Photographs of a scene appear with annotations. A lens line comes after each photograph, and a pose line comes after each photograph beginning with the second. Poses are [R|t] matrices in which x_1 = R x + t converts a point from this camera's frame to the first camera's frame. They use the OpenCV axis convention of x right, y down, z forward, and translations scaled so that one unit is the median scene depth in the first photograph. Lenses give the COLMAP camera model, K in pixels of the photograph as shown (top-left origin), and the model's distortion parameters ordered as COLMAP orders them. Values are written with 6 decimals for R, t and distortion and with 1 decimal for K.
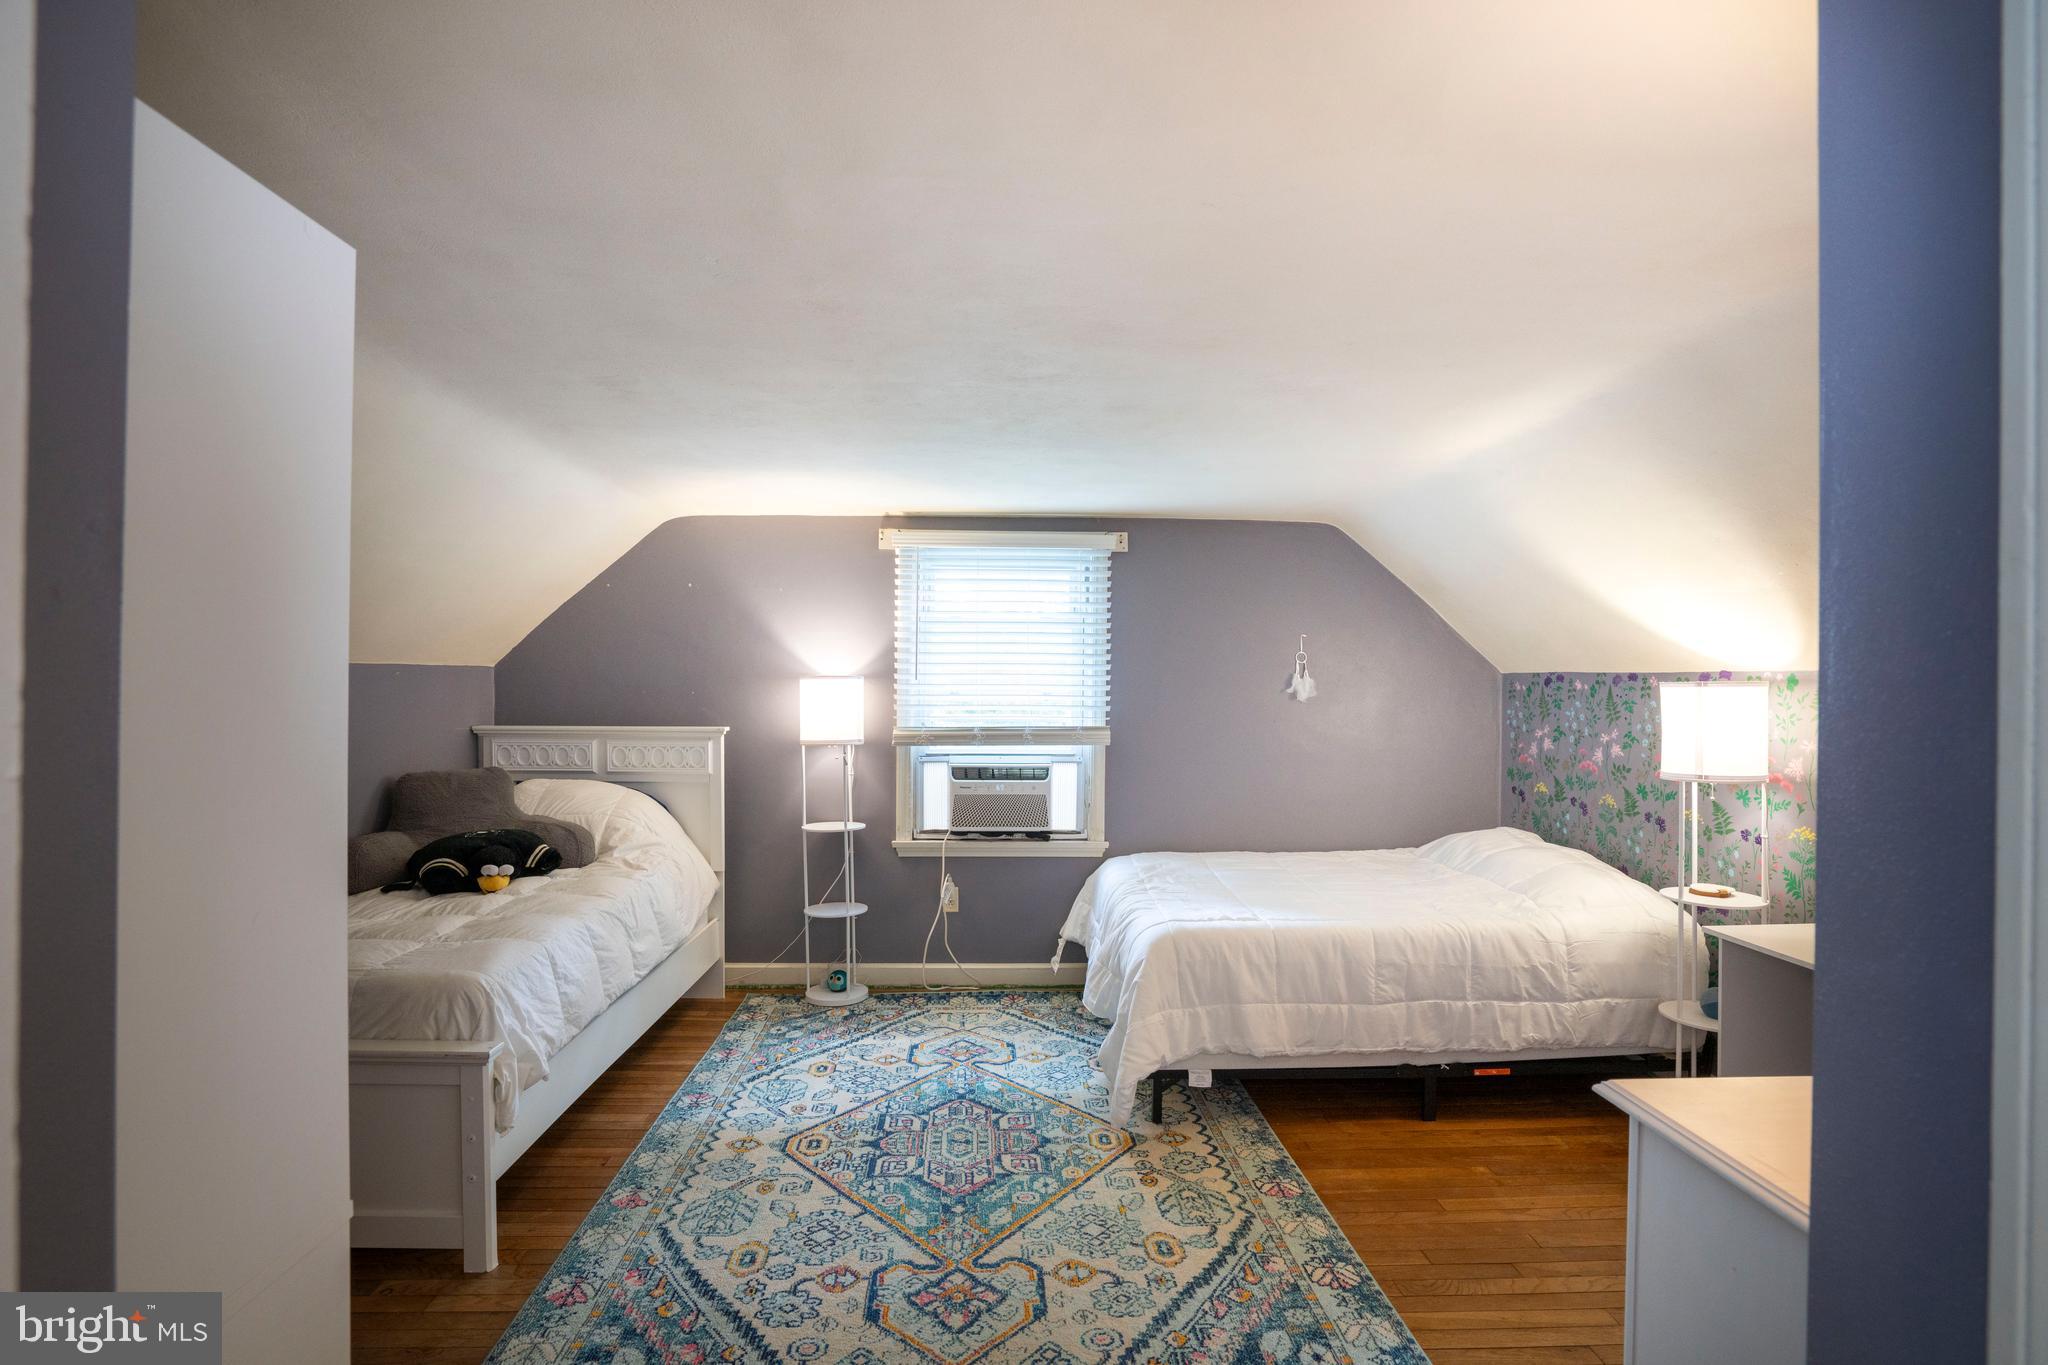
lens RADIAL K [[949.5, 0, 1016.8], [0, 949.5, 675.1], [0, 0, 1]] dist [-0.055005, 0.020825]
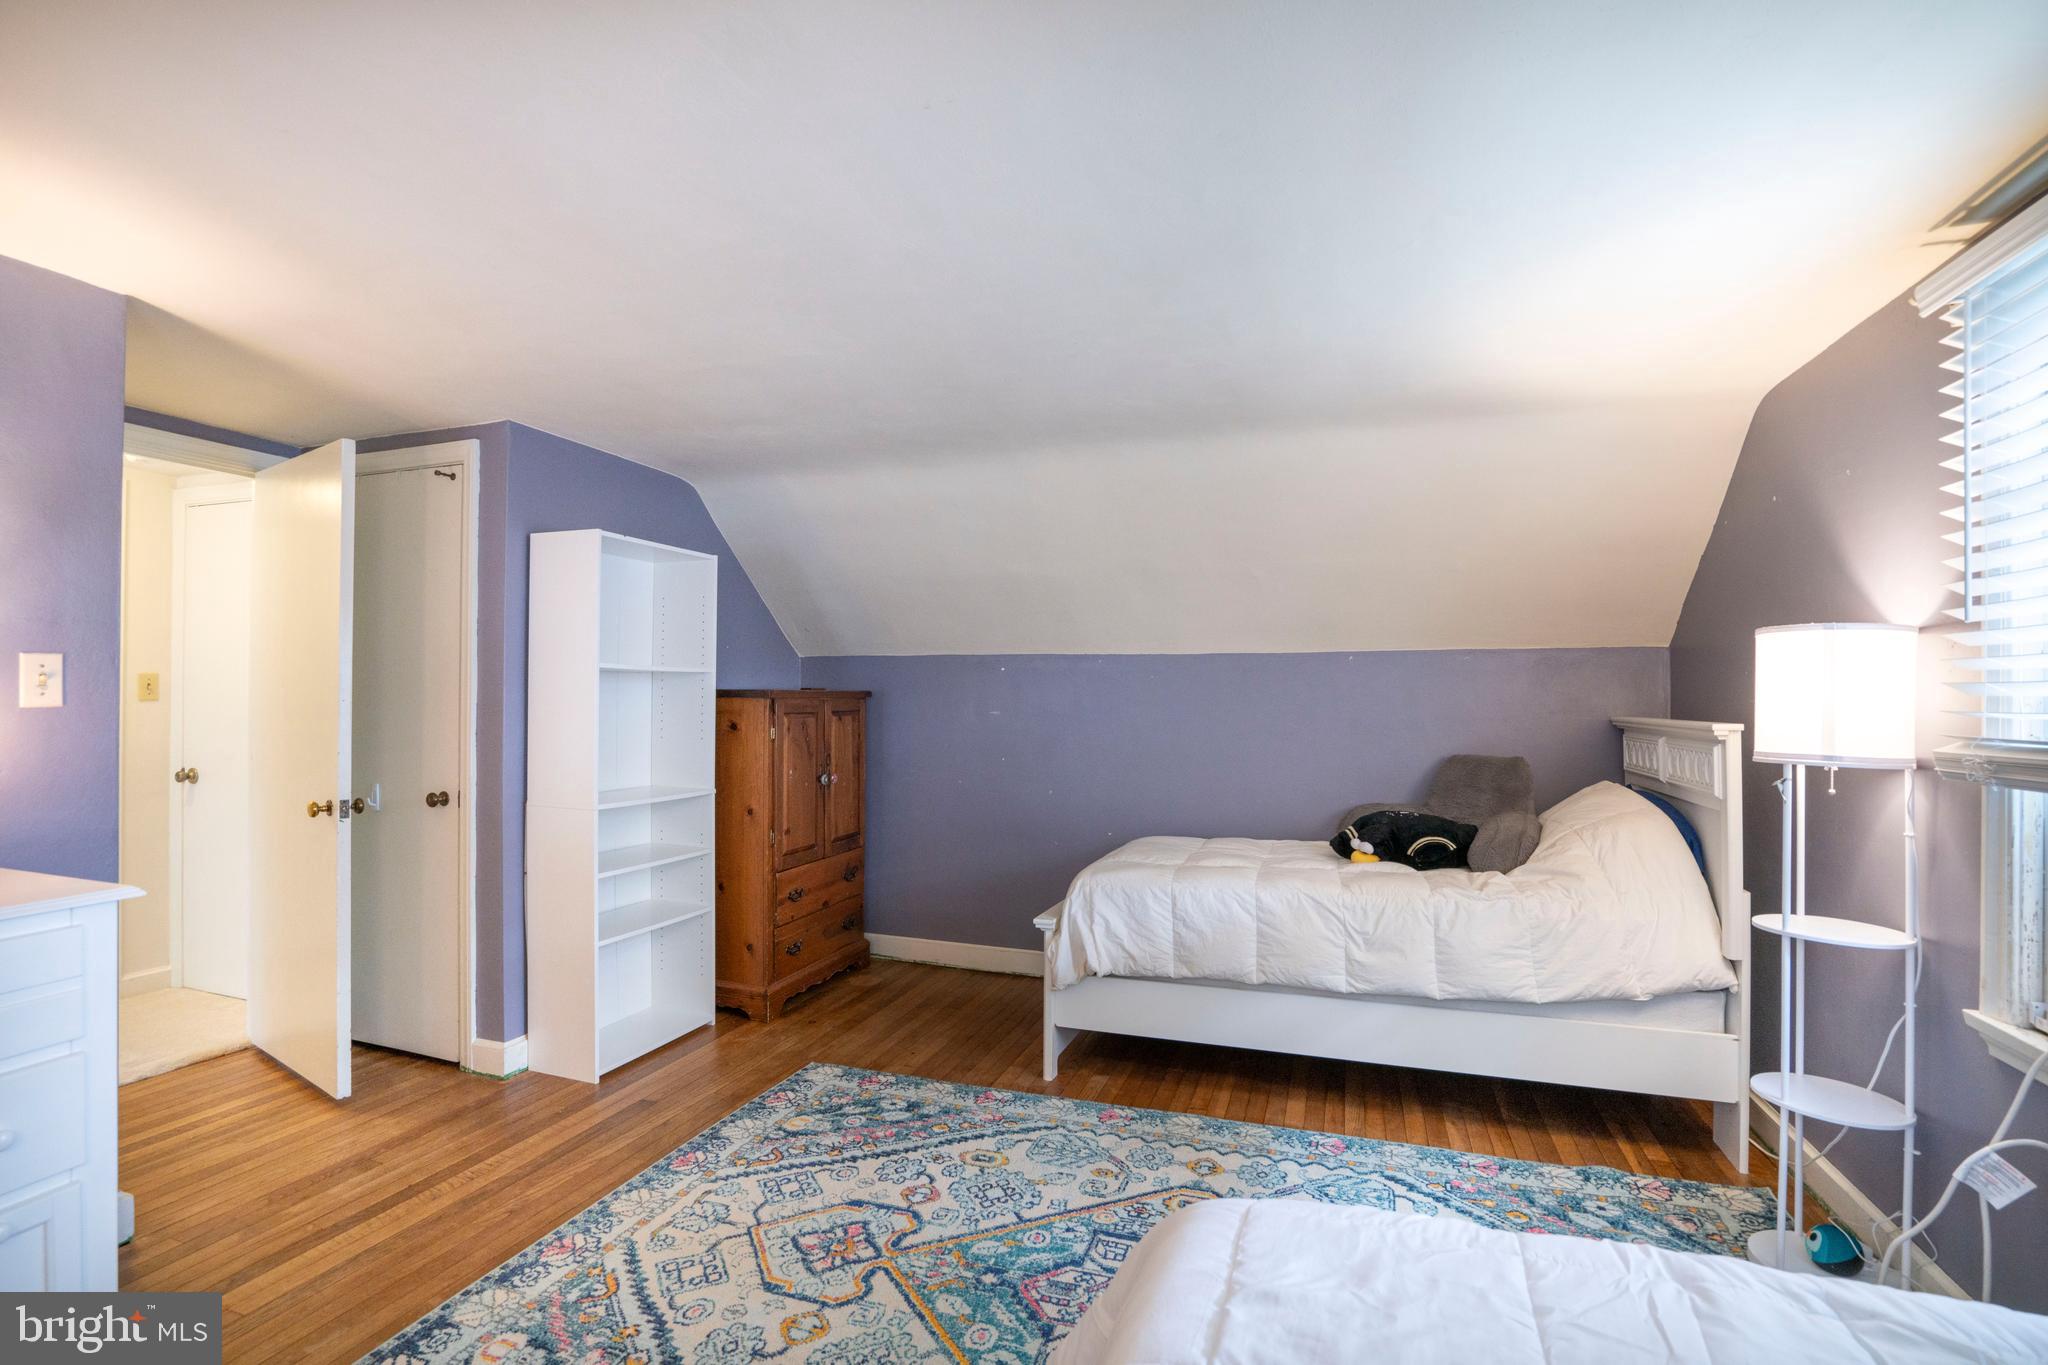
lens RADIAL K [[949.5, 0, 1026.1], [0, 949.5, 684.1], [0, 0, 1]] dist [-0.055005, 0.020825]
pose [[-0.357670, -0.016509, -0.933702, 0.552369], [0.003704, 0.999811, -0.019097, 0.051521], [0.933841, -0.010289, -0.357541, 1.050708]]
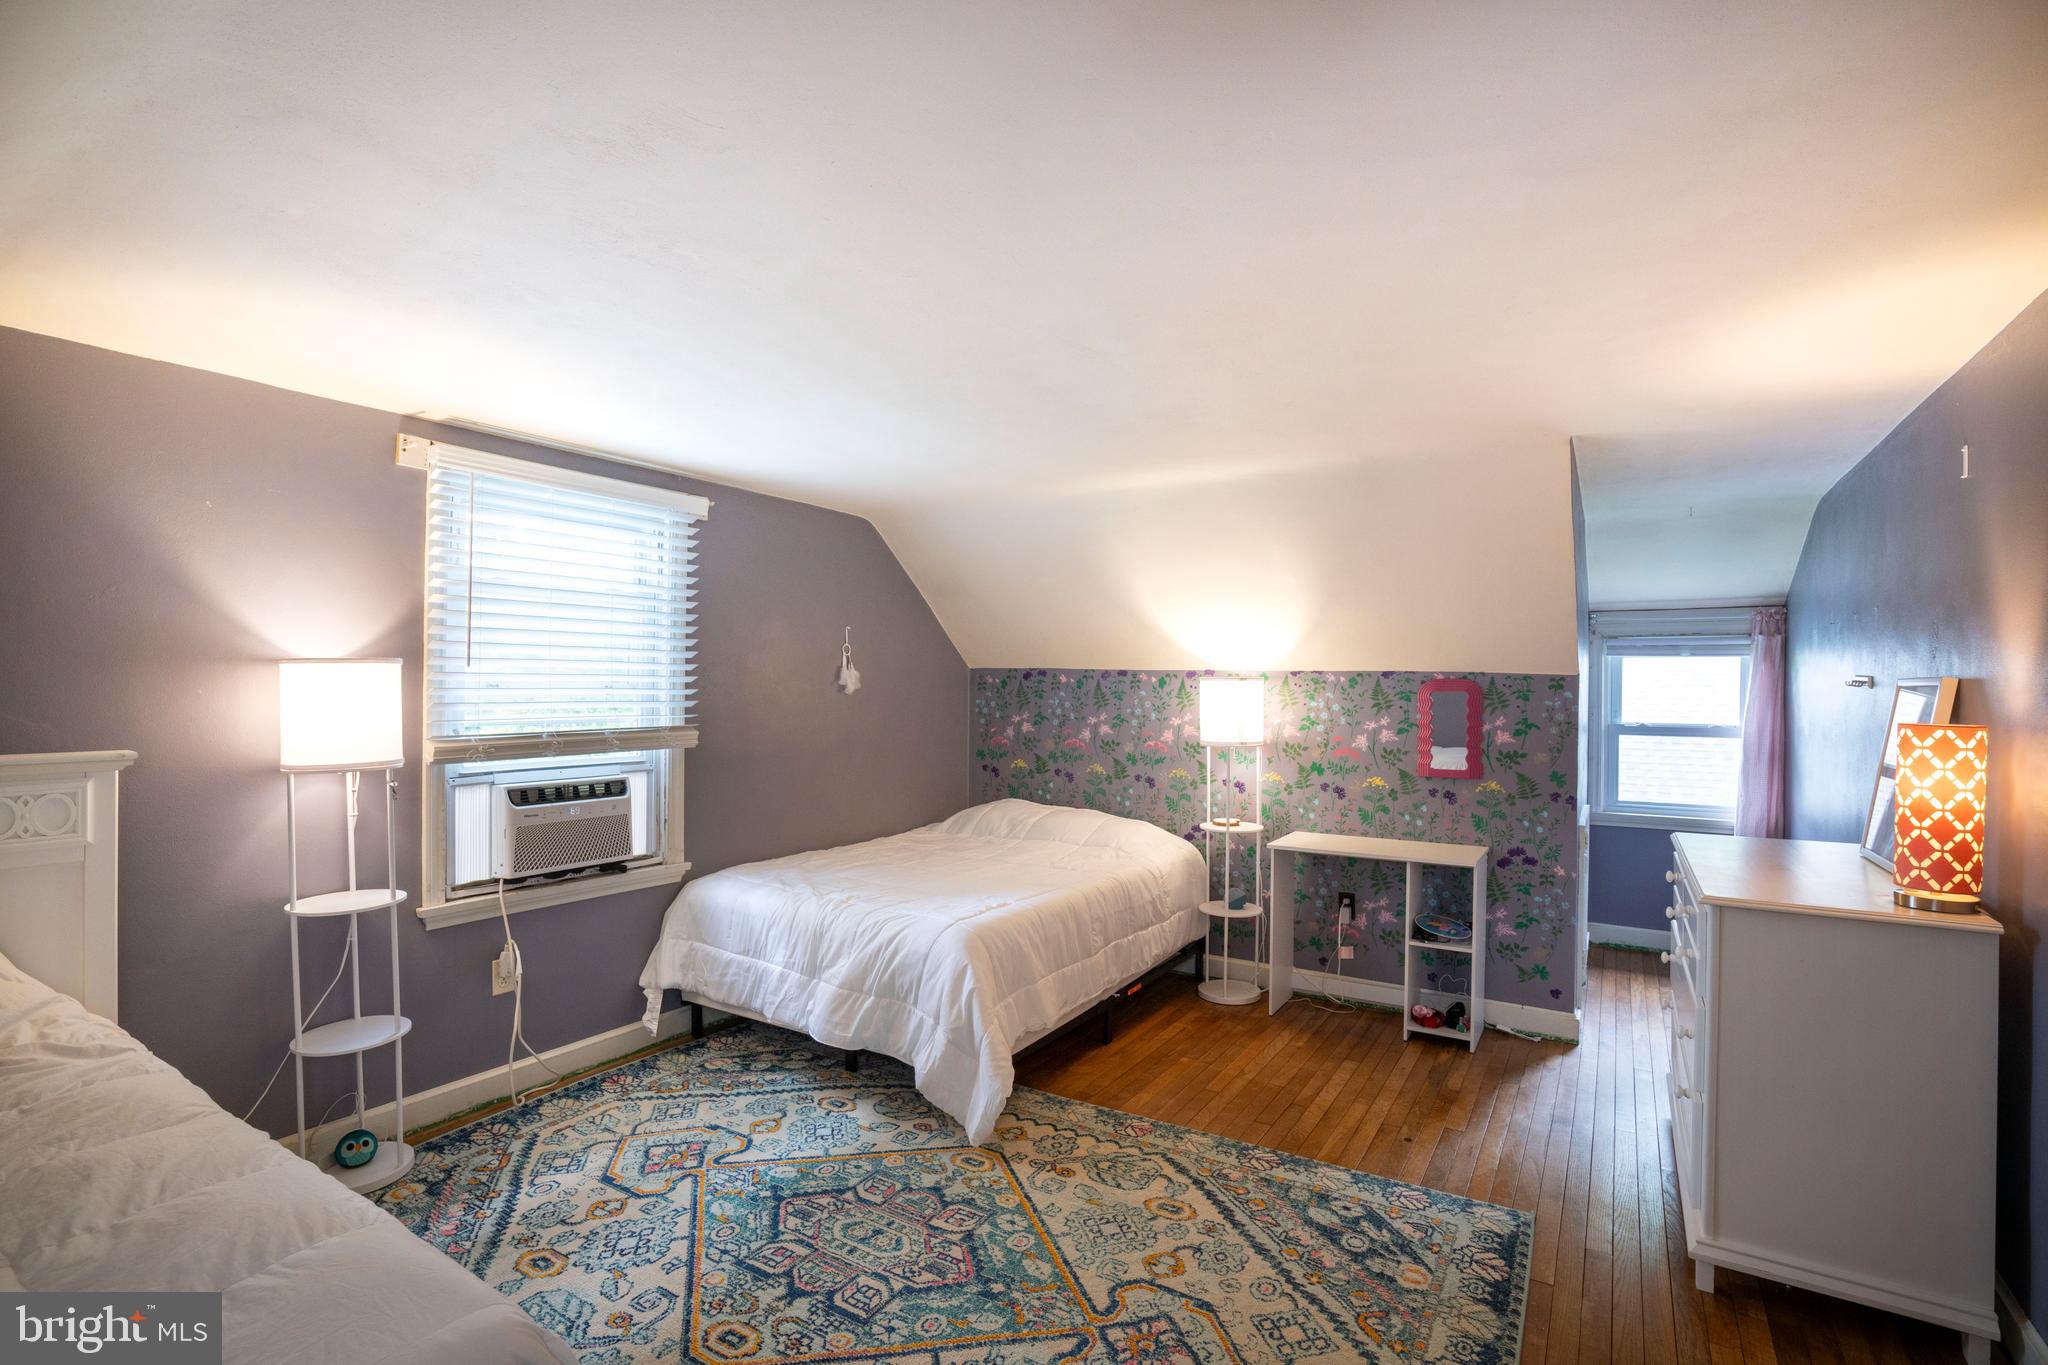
lens RADIAL K [[949.5, 0, 1024.9], [0, 949.5, 671.2], [0, 0, 1]] dist [-0.055005, 0.020825]
pose [[0.560850, 0.010975, 0.827845, -0.604079], [-0.016304, 0.999865, -0.002210, 0.004508], [-0.827757, -0.012258, 0.560953, 0.400029]]
